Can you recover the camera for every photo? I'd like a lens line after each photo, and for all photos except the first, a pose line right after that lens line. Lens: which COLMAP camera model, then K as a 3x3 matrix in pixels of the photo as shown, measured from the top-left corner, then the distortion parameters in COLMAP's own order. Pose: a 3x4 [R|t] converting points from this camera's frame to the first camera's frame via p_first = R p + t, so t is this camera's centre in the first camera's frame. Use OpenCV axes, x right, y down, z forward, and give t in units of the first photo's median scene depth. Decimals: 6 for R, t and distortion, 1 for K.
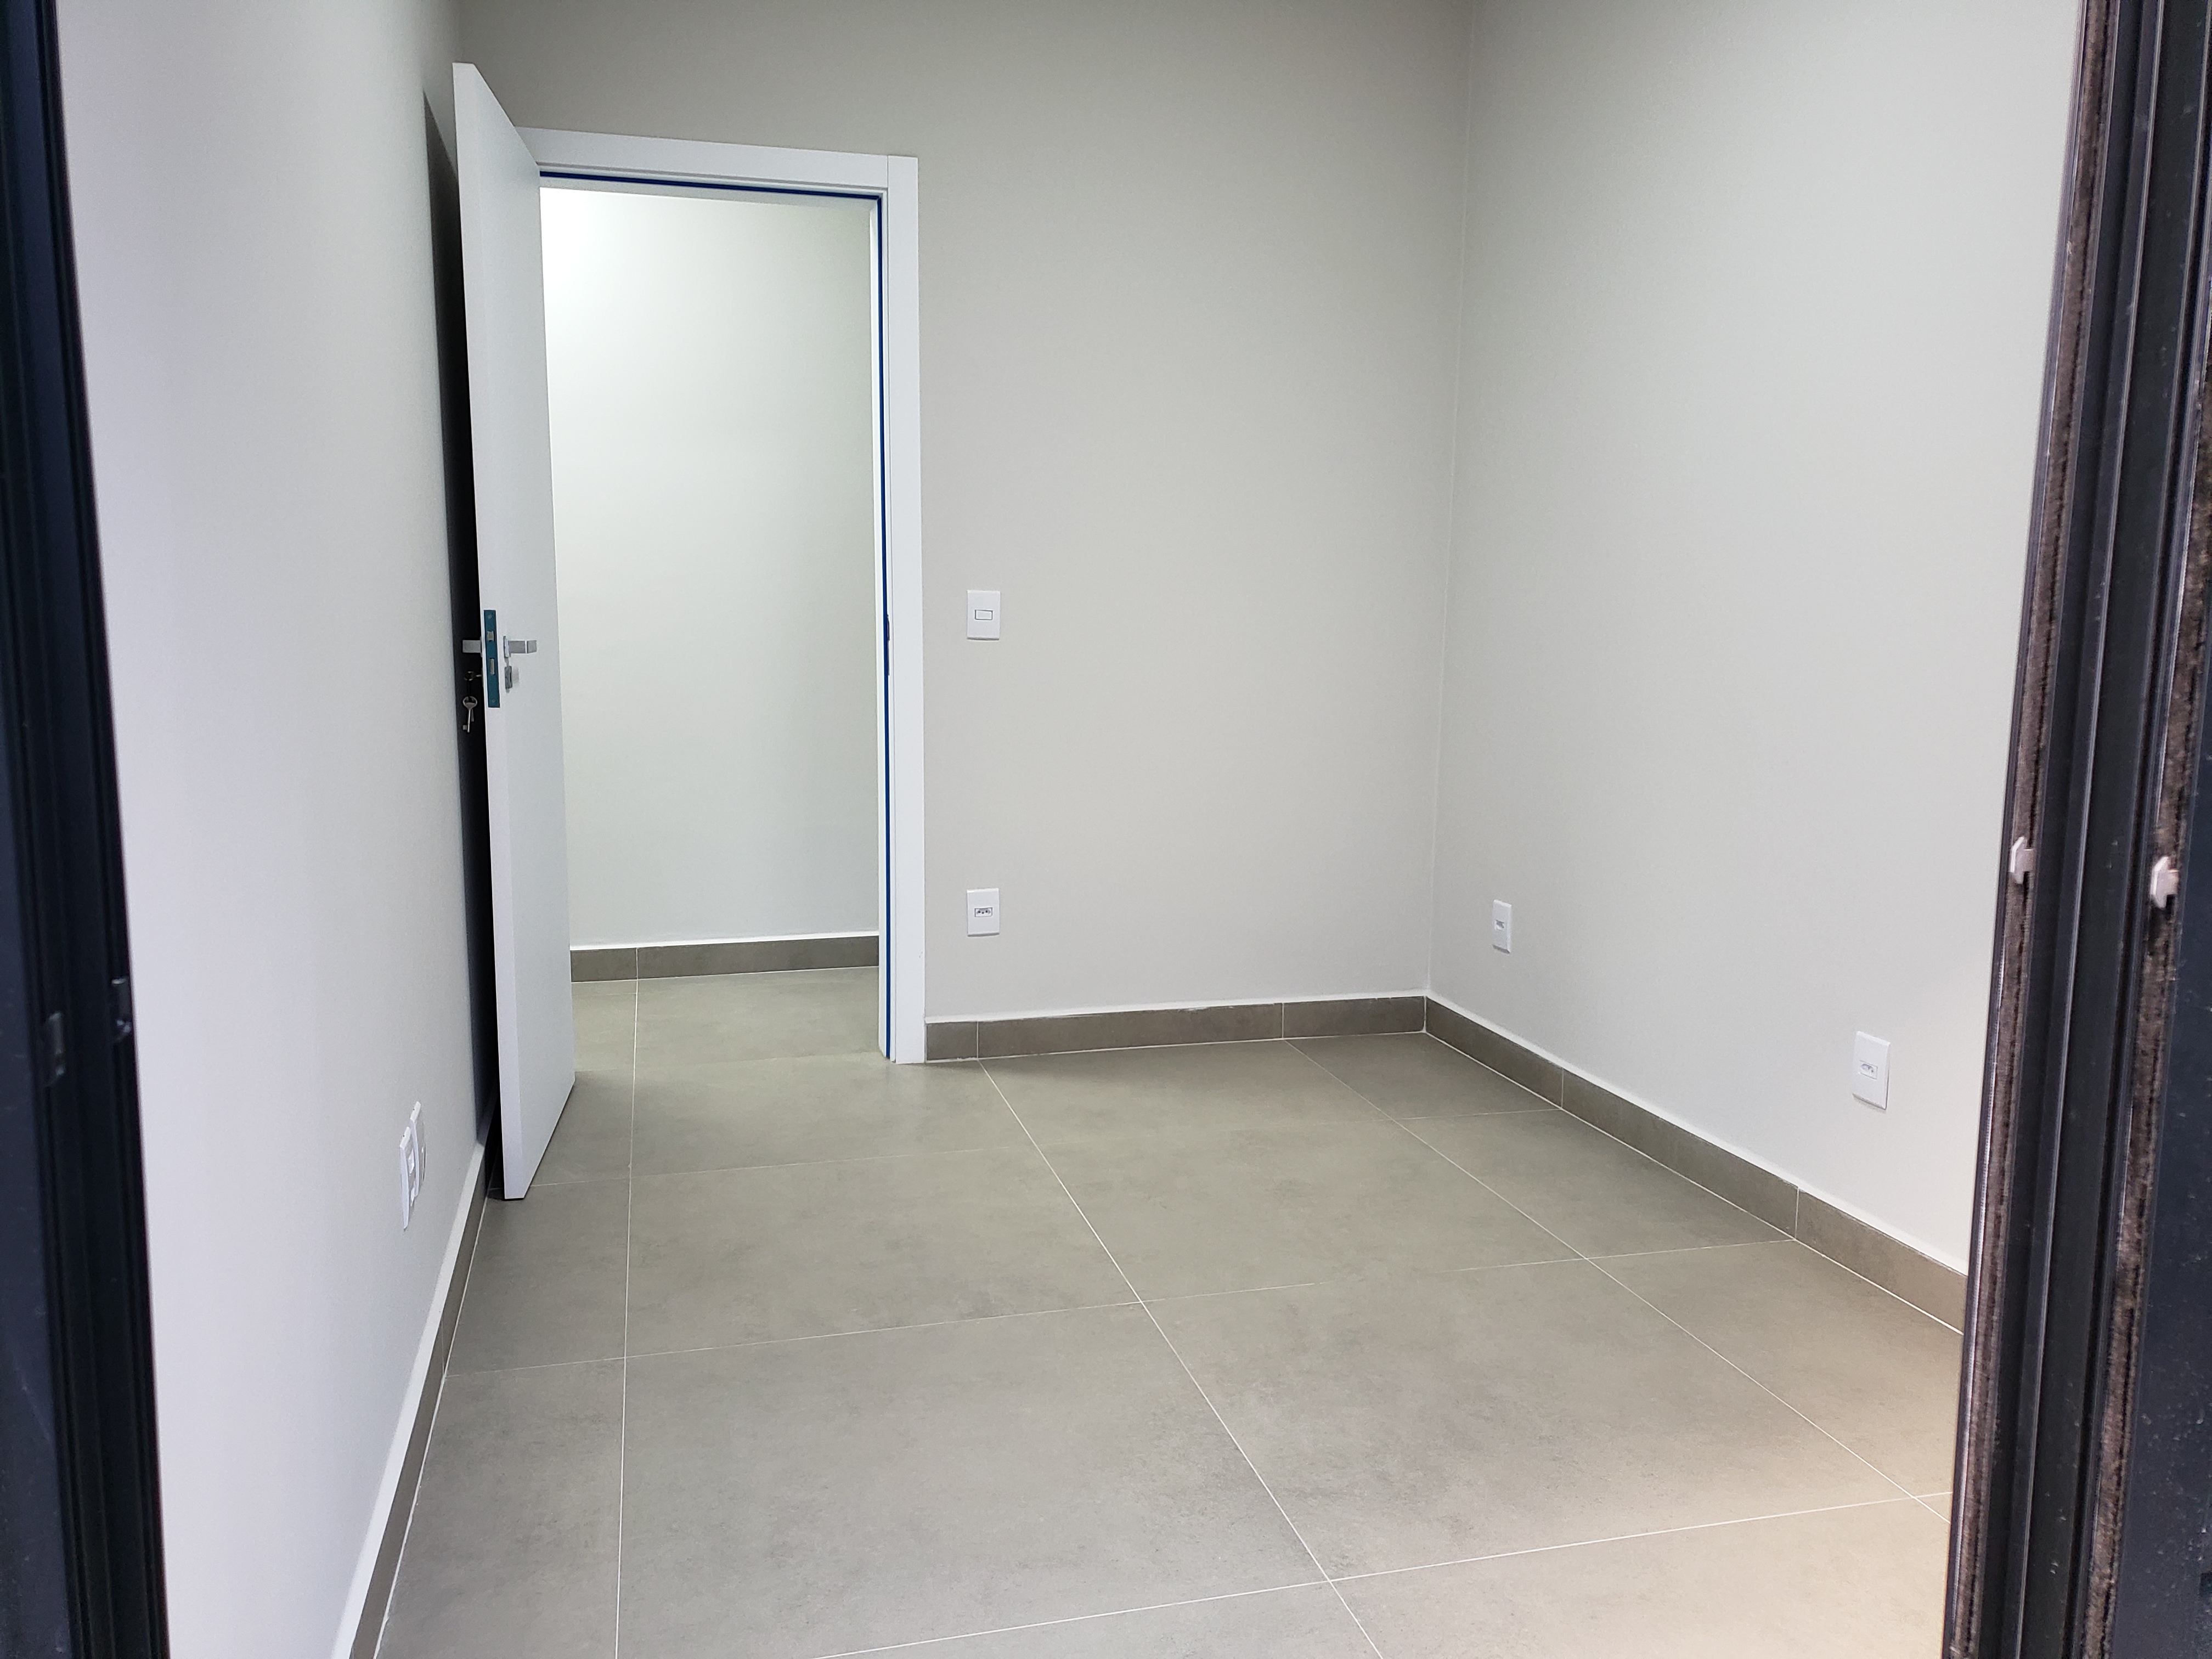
lens RADIAL K [[1699.2, 0, 1104.0], [0, 1699.2, 831.6], [0, 0, 1]] dist [0.057492, -0.046990]
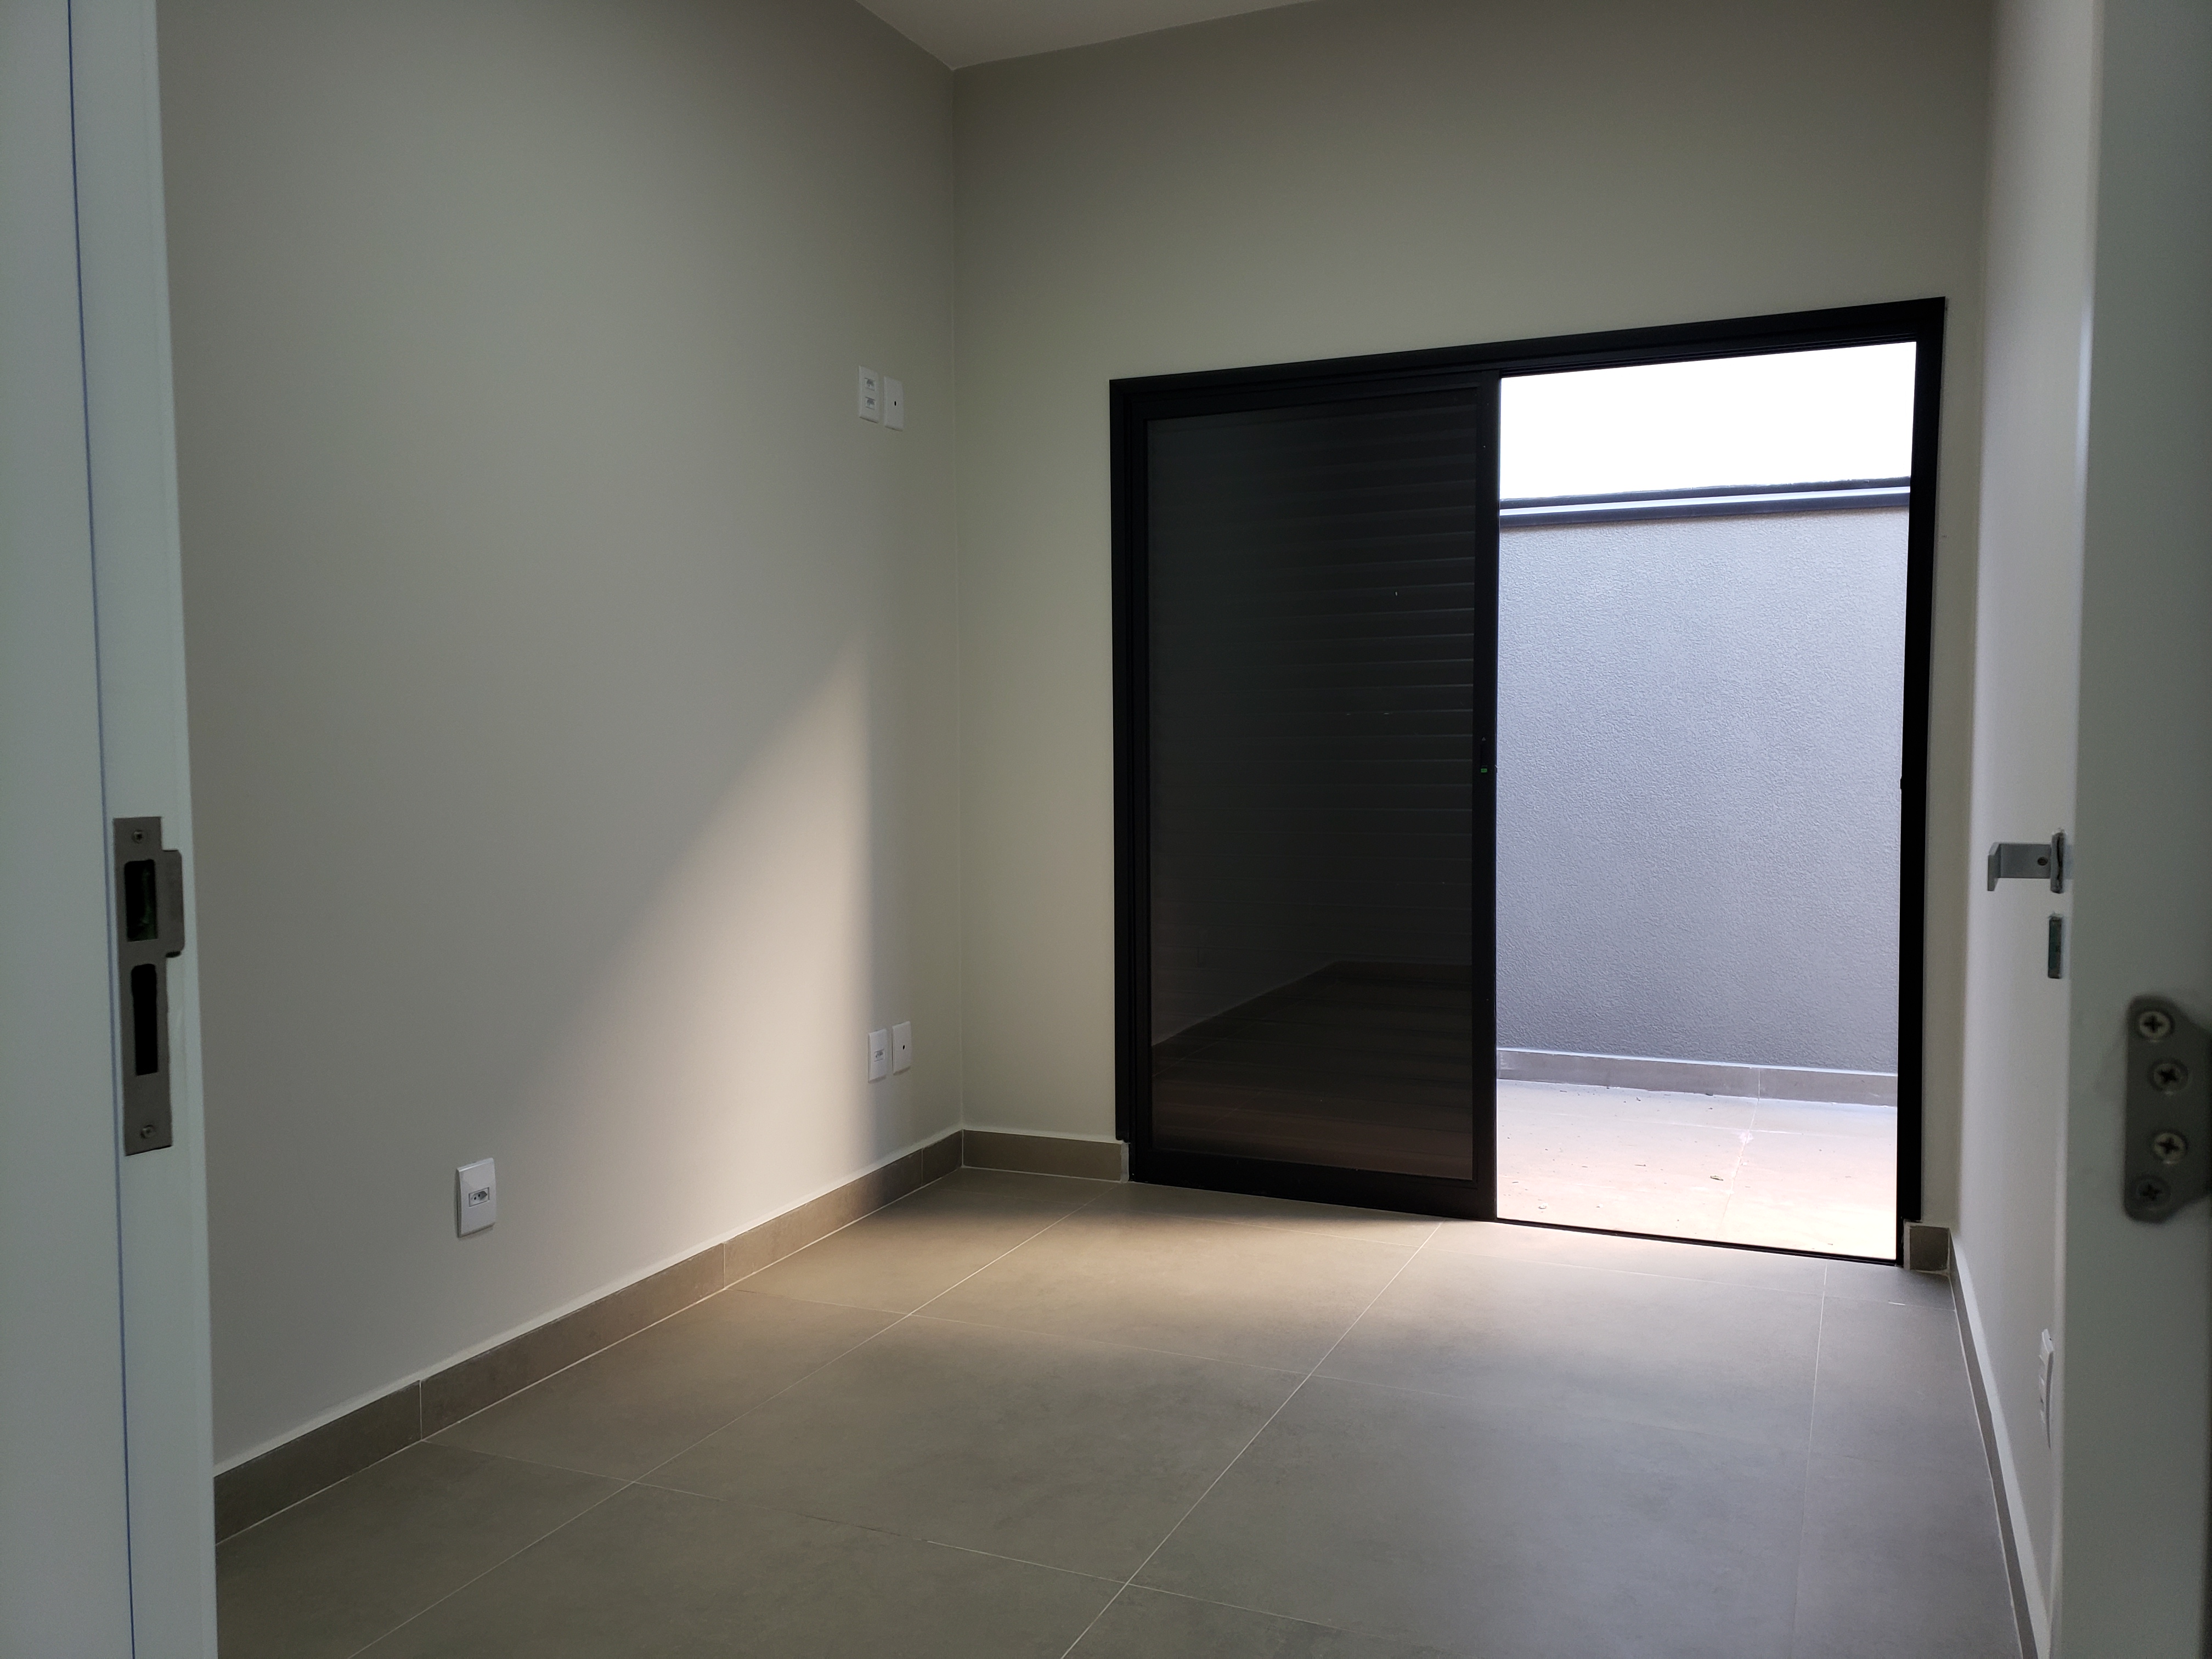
lens RADIAL K [[1699.2, 0, 1102.9], [0, 1699.2, 833.1], [0, 0, 1]] dist [0.057492, -0.046990]
pose [[-0.779201, -0.040019, 0.625495, -0.444873], [0.085532, 0.981834, 0.169368, -0.204822], [-0.620911, 0.185471, -0.761624, 1.493572]]
